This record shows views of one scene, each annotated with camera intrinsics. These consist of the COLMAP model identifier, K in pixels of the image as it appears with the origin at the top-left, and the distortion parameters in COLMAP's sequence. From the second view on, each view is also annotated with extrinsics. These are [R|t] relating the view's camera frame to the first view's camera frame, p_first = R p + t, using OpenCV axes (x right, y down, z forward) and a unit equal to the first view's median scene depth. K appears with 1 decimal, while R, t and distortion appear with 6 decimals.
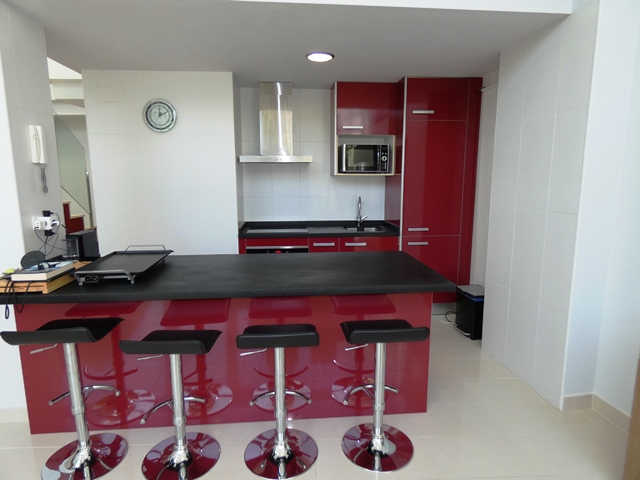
lens RADIAL K [[385.0, 0, 321.5], [0, 385.0, 239.3], [0, 0, 1]] dist [-0.000789, -0.003222]
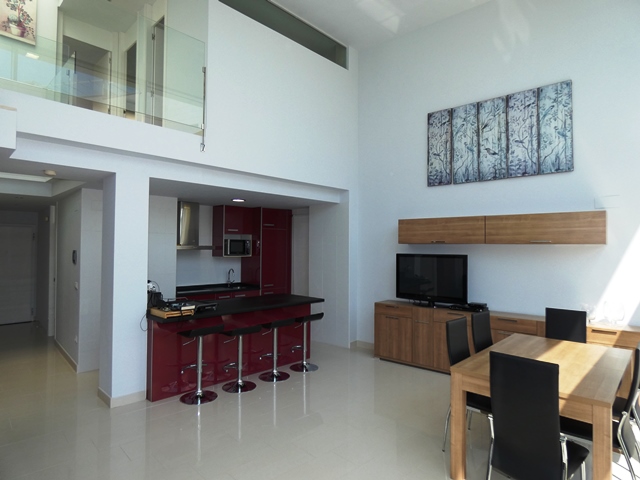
lens RADIAL K [[385.0, 0, 320.5], [0, 385.0, 242.8], [0, 0, 1]] dist [-0.000789, -0.003222]
pose [[0.750171, 0.021957, 0.660879, -0.783078], [0.096144, 0.985206, -0.141867, 0.058530], [-0.654217, 0.169964, 0.736962, -0.565607]]
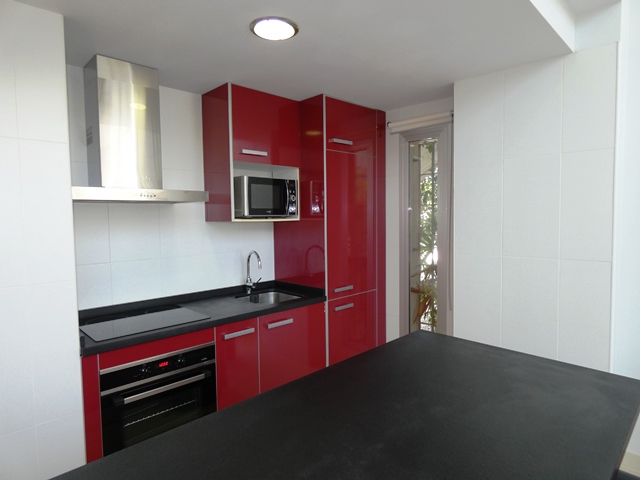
lens RADIAL K [[385.0, 0, 317.5], [0, 385.0, 239.0], [0, 0, 1]] dist [-0.000789, -0.003222]
pose [[0.774879, -0.045188, 0.630493, -0.268560], [0.110993, 0.991671, -0.065337, -0.079140], [-0.622289, 0.120609, 0.773440, 0.412474]]
